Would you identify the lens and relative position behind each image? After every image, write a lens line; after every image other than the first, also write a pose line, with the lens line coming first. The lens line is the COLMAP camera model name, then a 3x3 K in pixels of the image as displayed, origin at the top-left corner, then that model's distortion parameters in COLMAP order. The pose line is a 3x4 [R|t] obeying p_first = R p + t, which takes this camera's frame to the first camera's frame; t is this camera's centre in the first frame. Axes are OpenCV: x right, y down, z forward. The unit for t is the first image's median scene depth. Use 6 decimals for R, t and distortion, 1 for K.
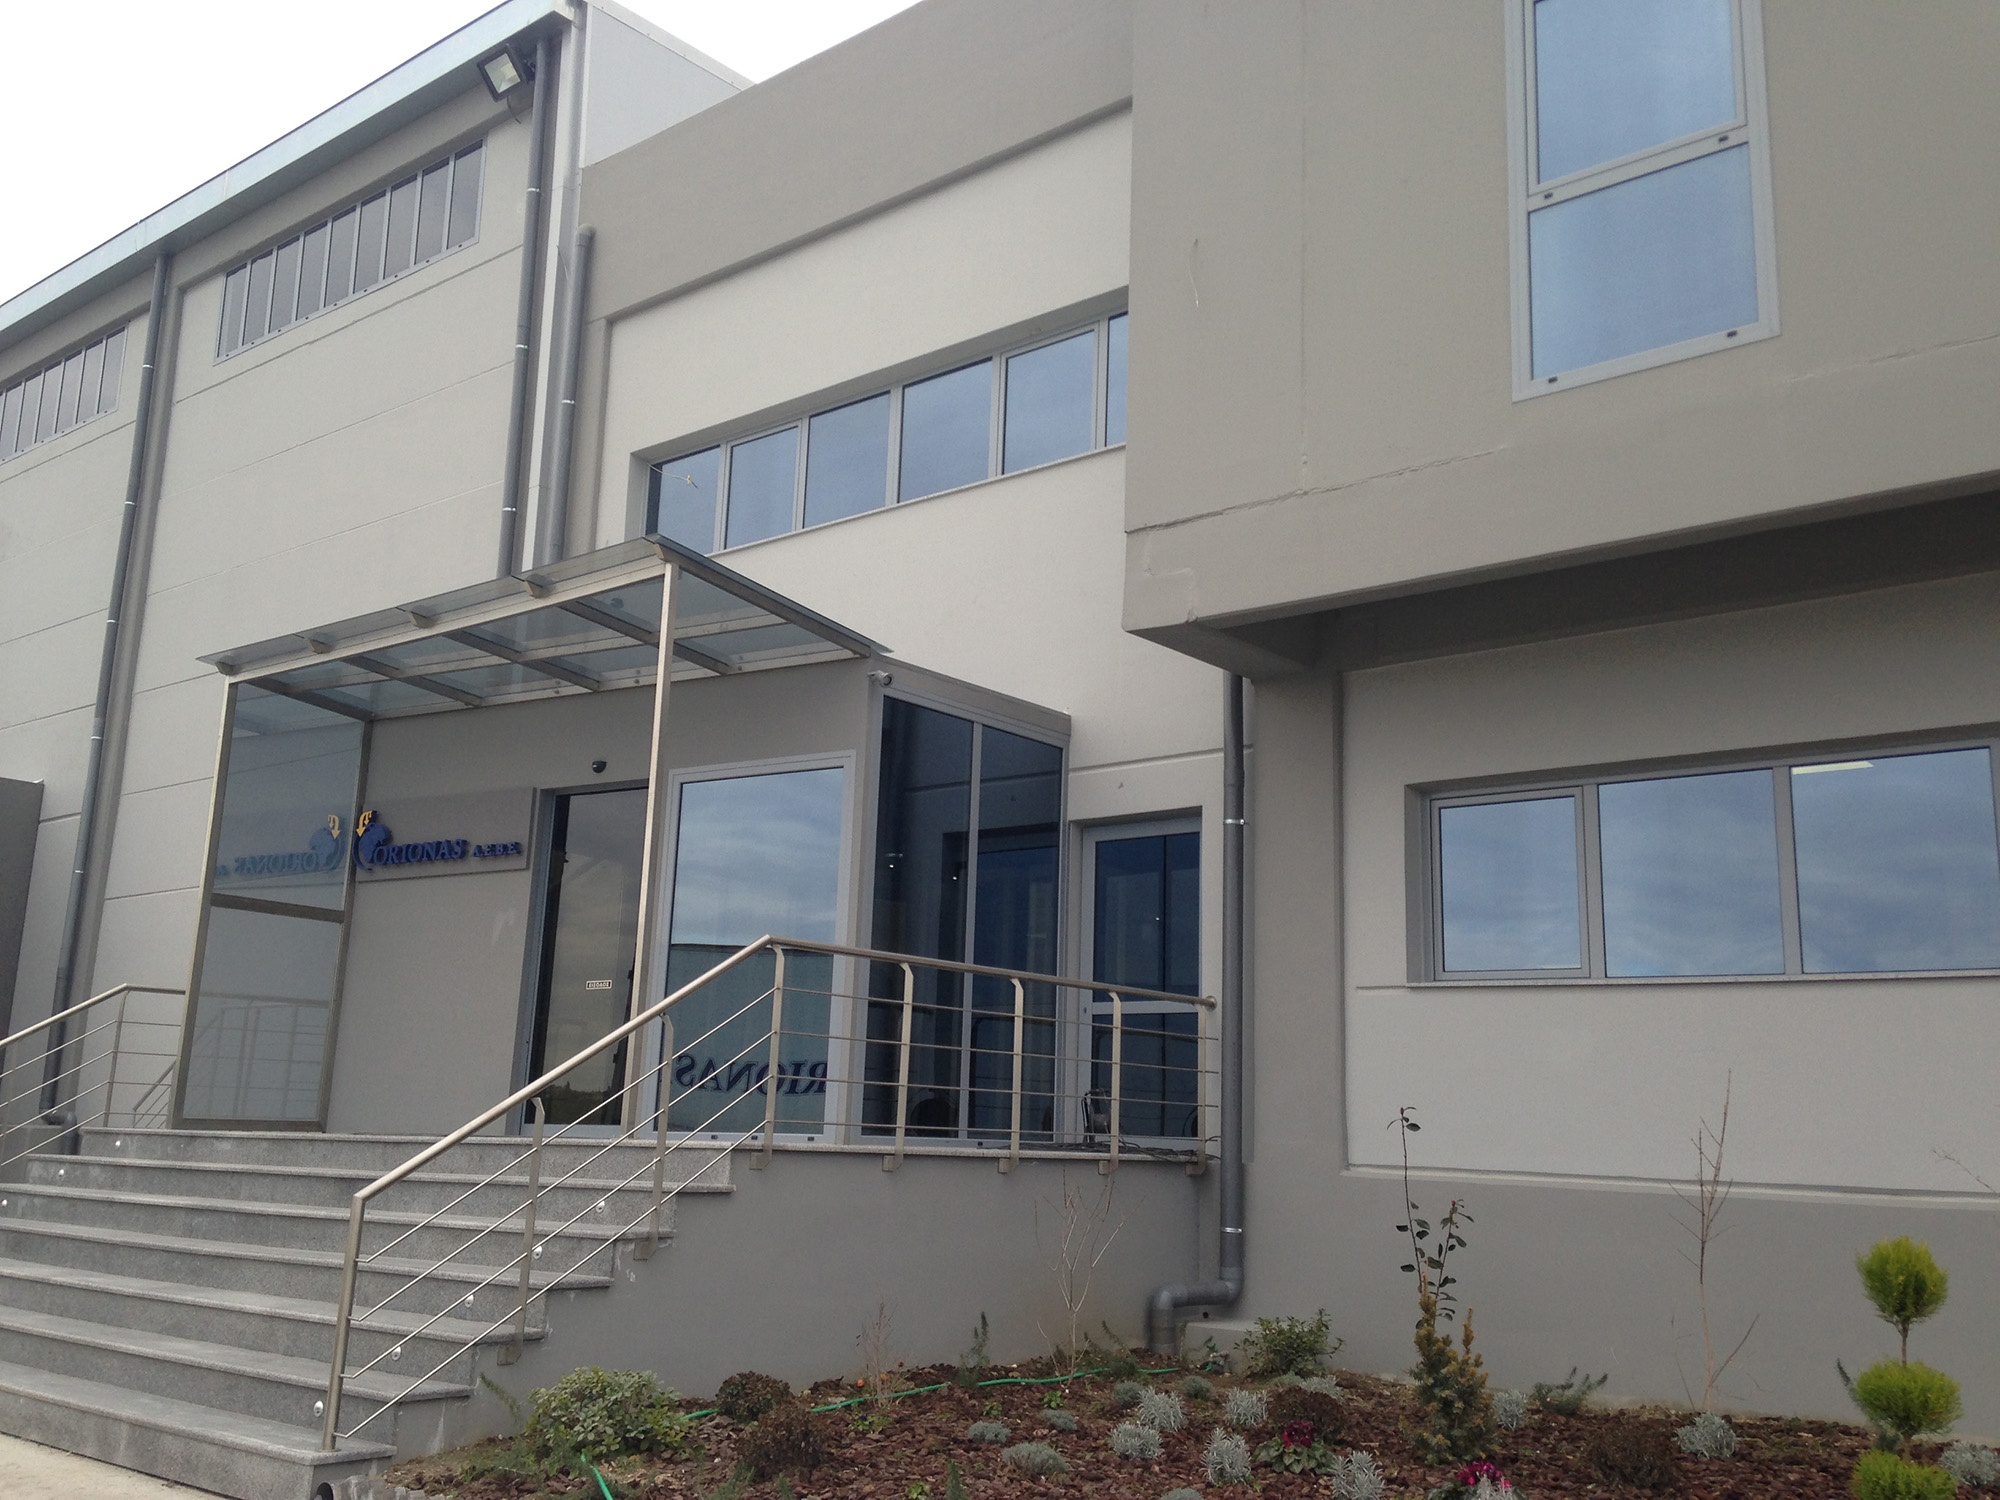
lens RADIAL K [[1830.7, 0, 987.3], [0, 1830.7, 749.3], [0, 0, 1]] dist [0.219266, -0.359619]
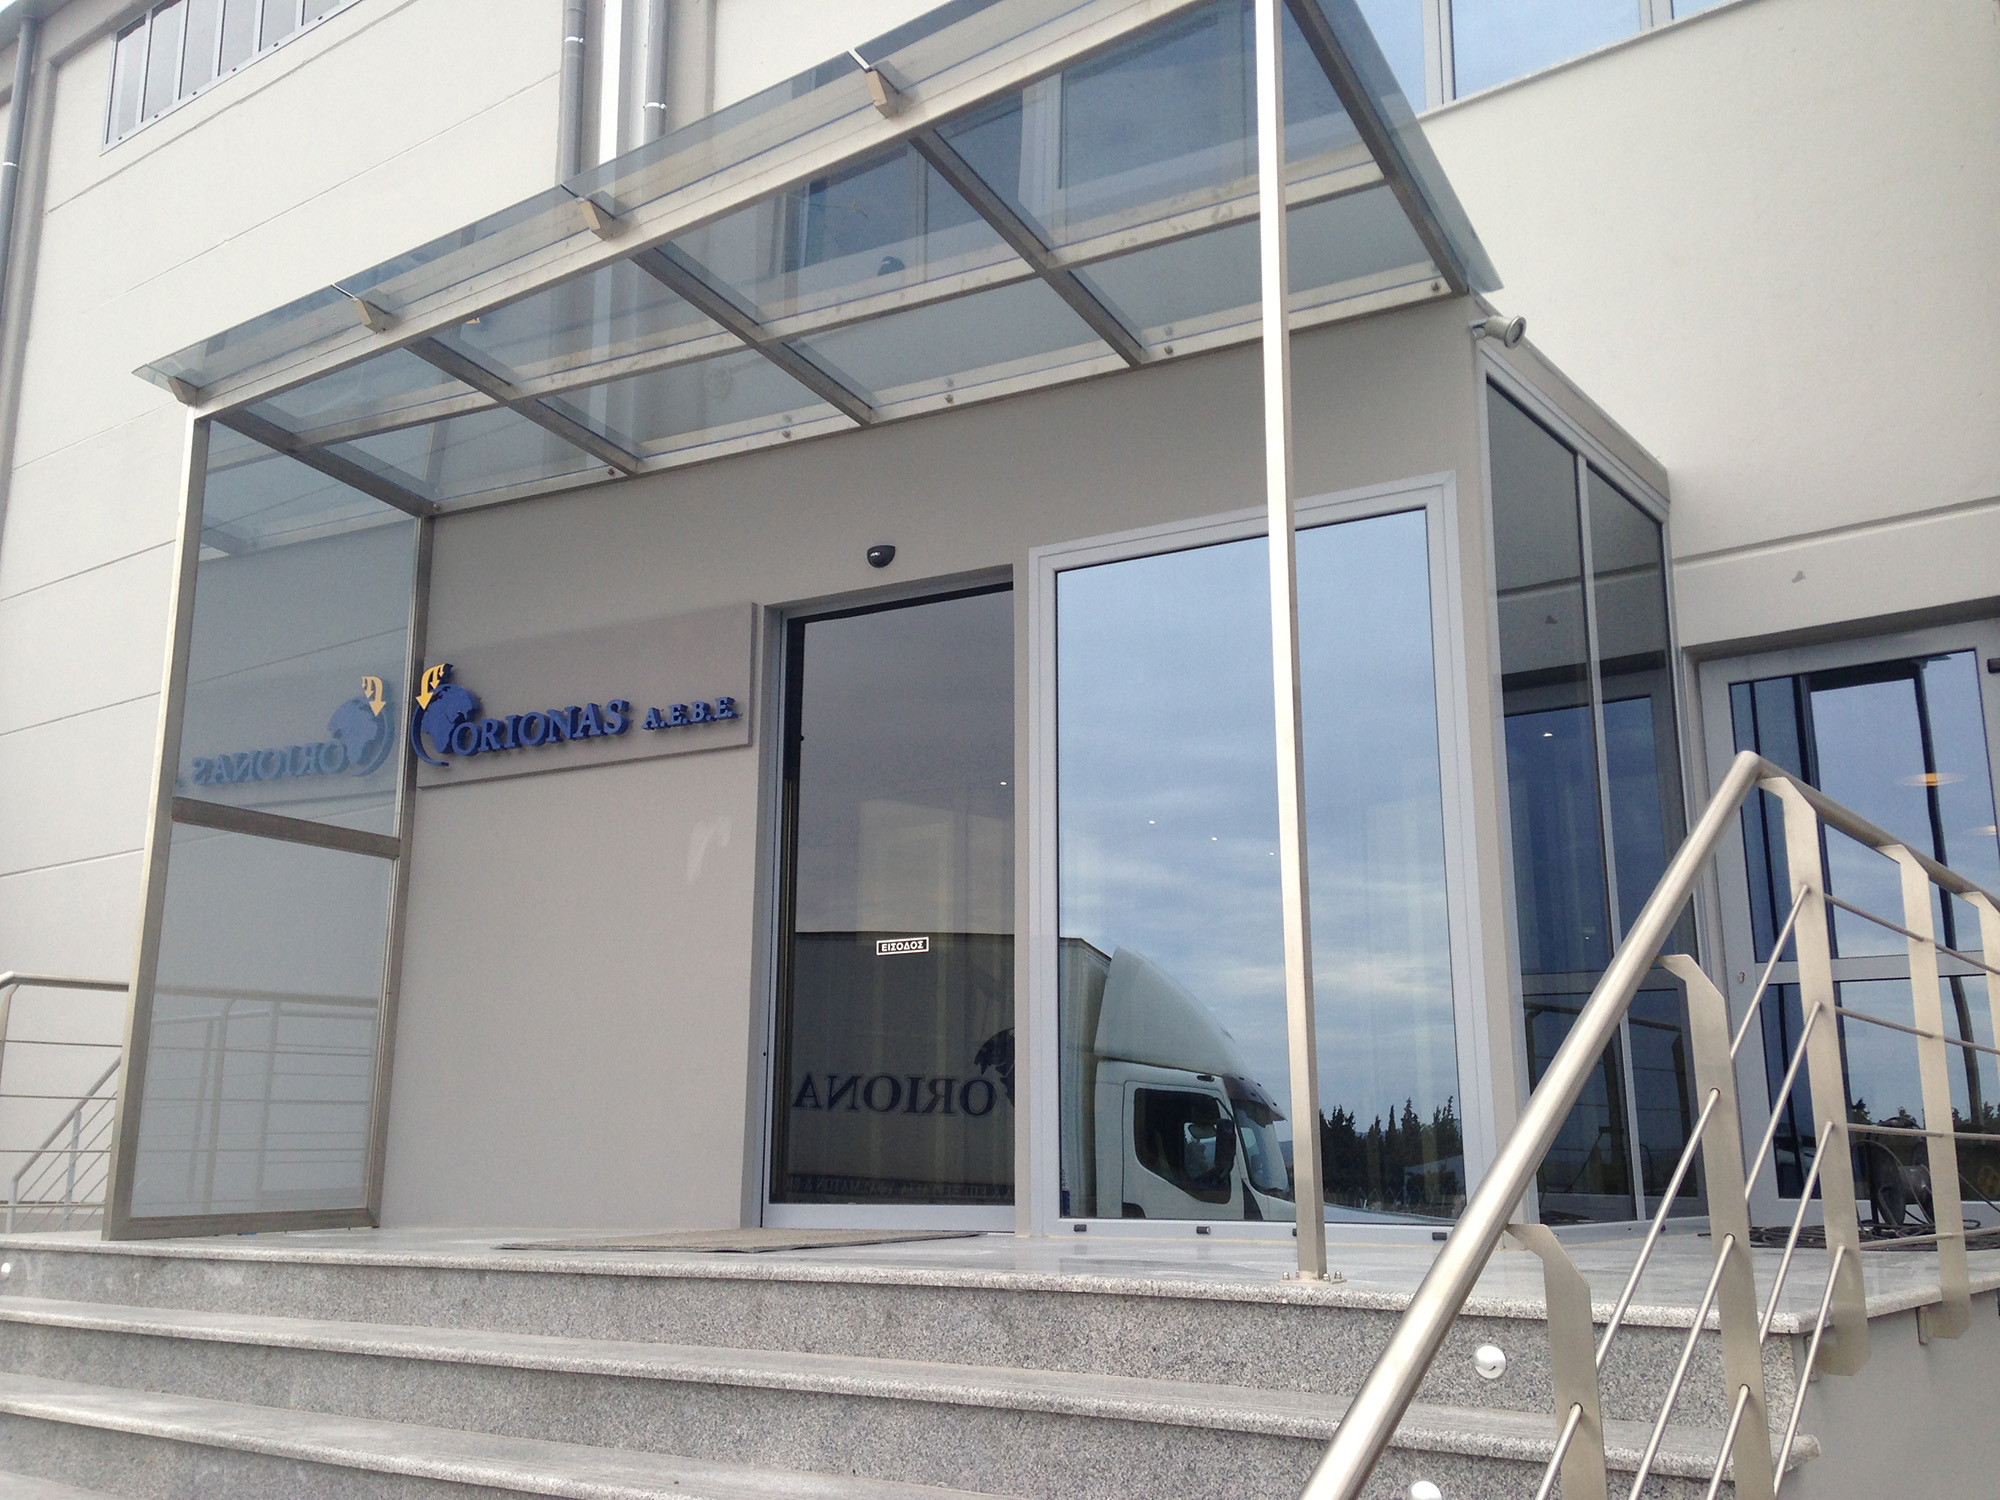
lens RADIAL K [[1810.4, 0, 1005.1], [0, 1810.4, 742.6], [0, 0, 1]] dist [0.205252, -0.321201]
pose [[0.996870, -0.020687, 0.076304, -0.219143], [0.021309, 0.999746, -0.007342, 0.071290], [-0.076132, 0.008945, 0.997058, 0.457755]]
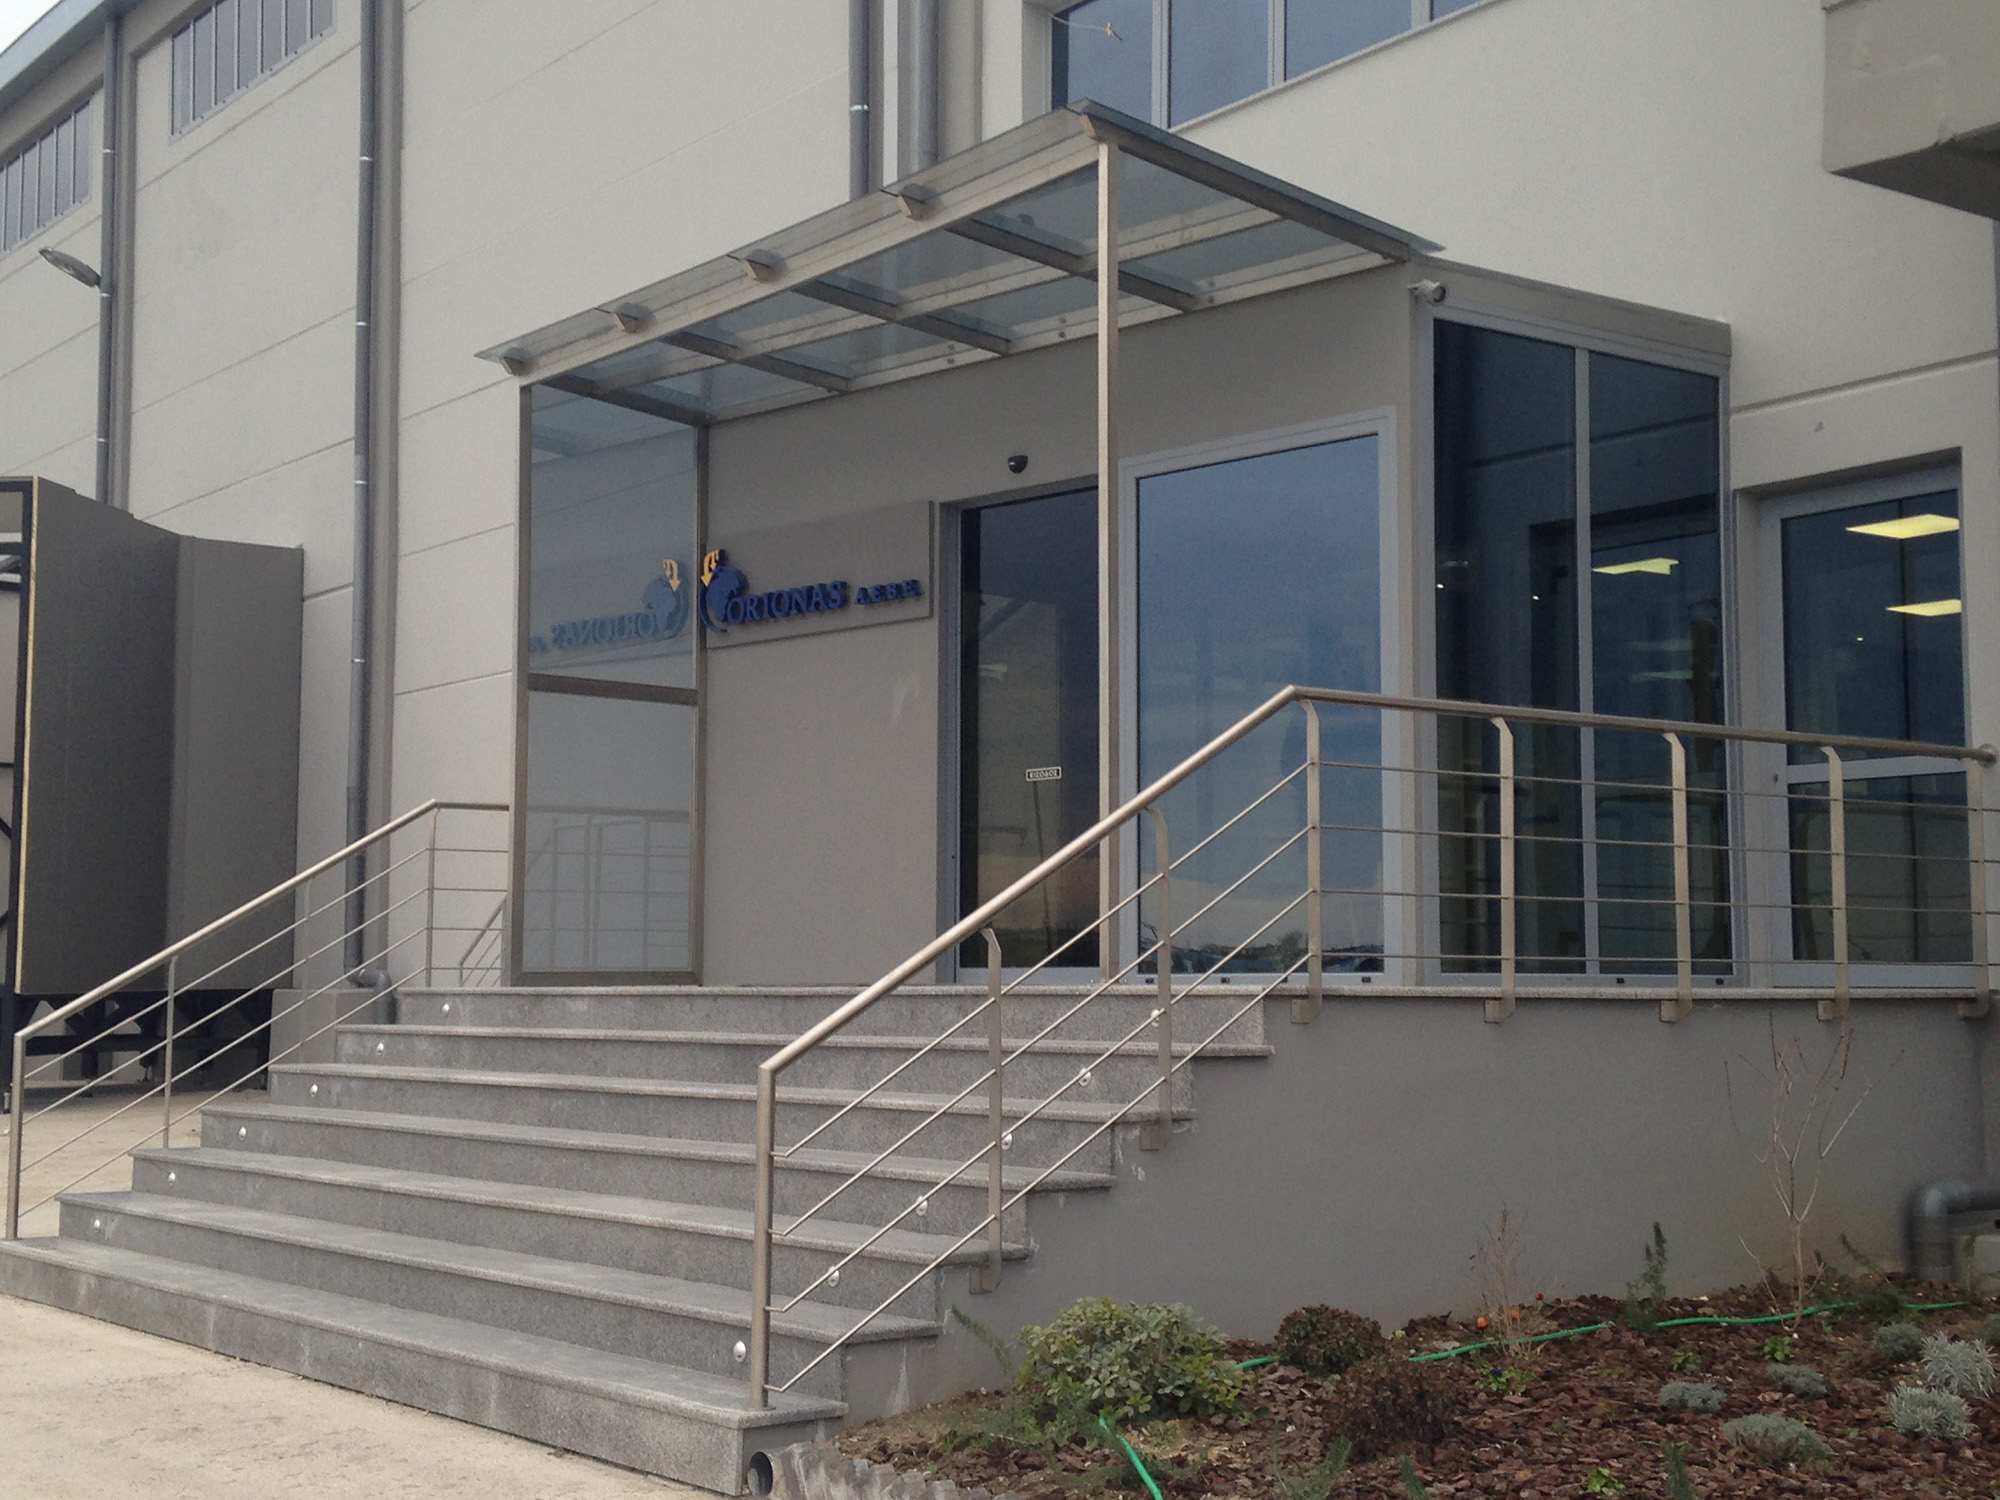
lens RADIAL K [[2601.6, 0, 998.0], [0, 2601.6, 744.6], [0, 0, 1]] dist [0.203197, -0.219677]
pose [[0.976454, -0.052940, -0.209128, -0.018394], [0.076772, 0.991233, 0.107534, 0.007943], [0.201602, -0.121057, 0.971958, 0.033894]]
